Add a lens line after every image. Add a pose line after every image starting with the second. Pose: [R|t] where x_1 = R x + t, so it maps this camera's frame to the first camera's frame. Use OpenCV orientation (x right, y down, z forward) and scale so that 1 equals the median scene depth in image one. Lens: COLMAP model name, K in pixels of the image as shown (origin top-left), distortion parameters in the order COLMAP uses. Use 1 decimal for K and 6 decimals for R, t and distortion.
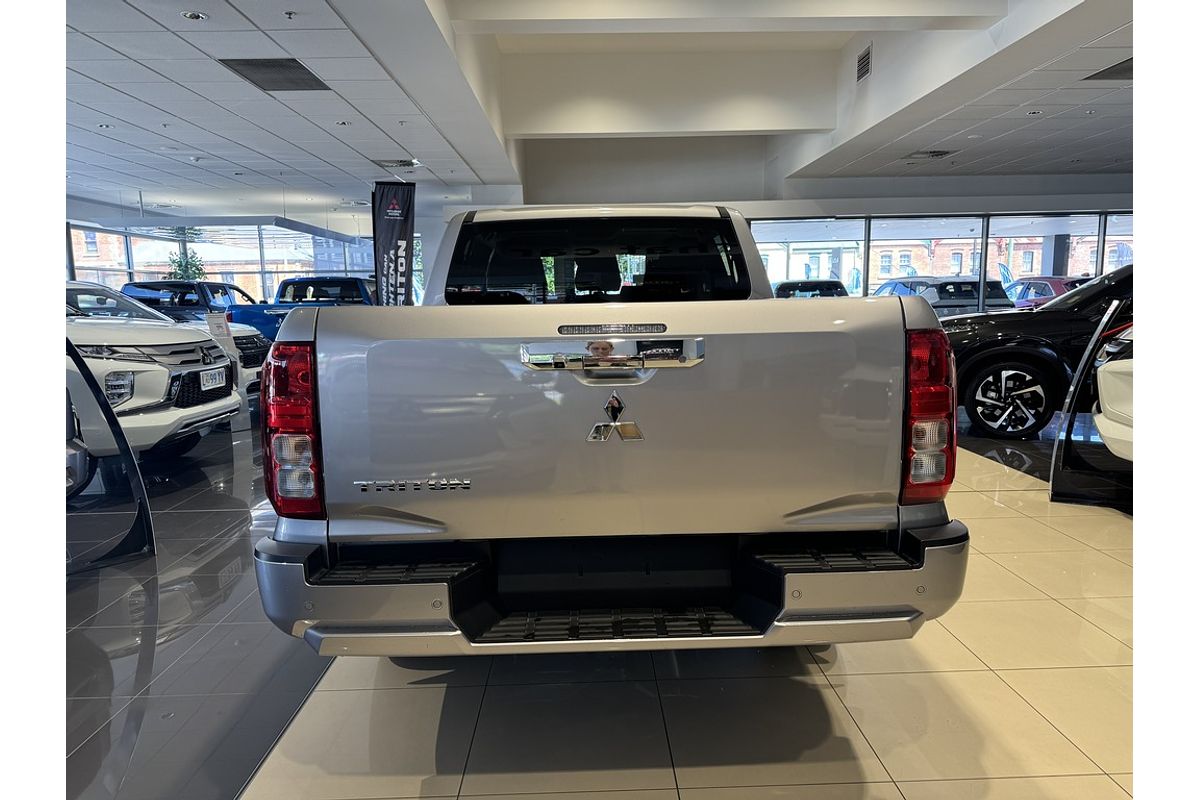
lens RADIAL K [[753.7, 0, 600.0], [0, 753.7, 400.0], [0, 0, 1]] dist [0.073949, -0.108562]
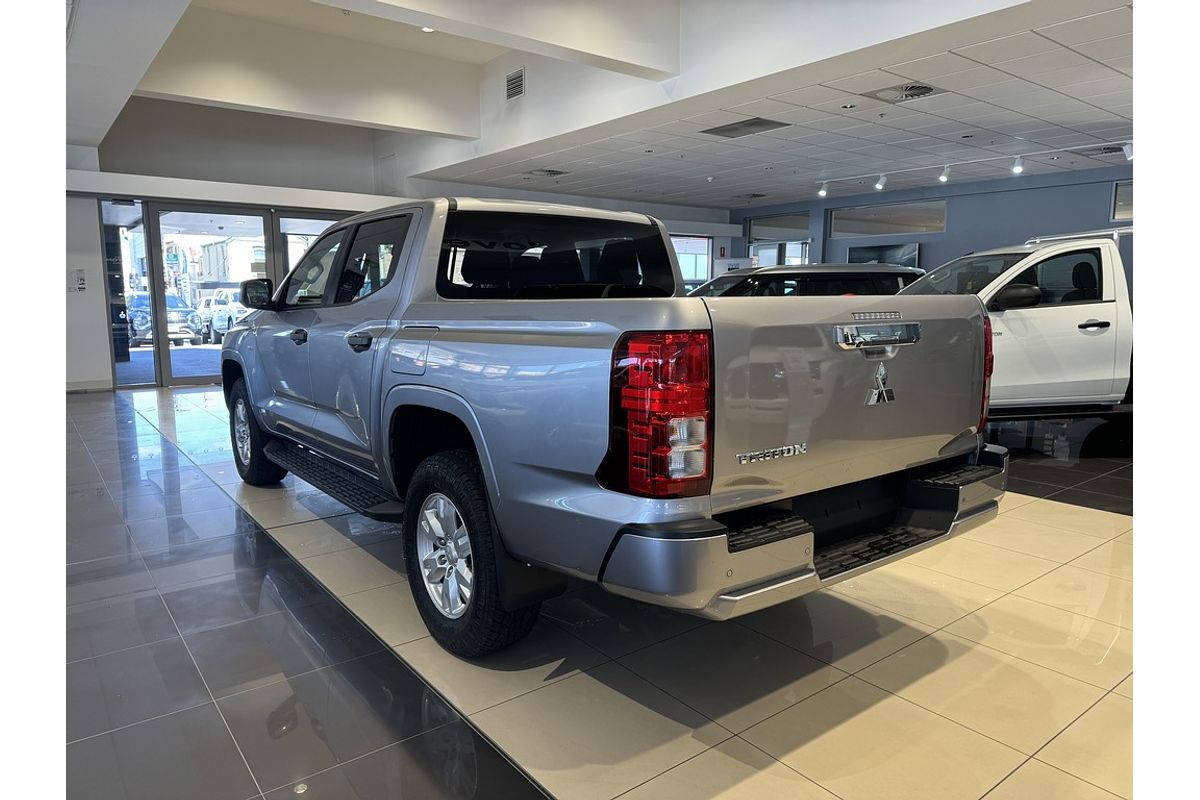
lens RADIAL K [[753.7, 0, 600.0], [0, 753.7, 400.0], [0, 0, 1]] dist [0.073949, -0.108562]
pose [[0.802427, -0.058947, 0.593831, -0.915392], [0.057548, 0.998115, 0.021315, -0.006117], [-0.593969, 0.017071, 0.804307, 0.192265]]
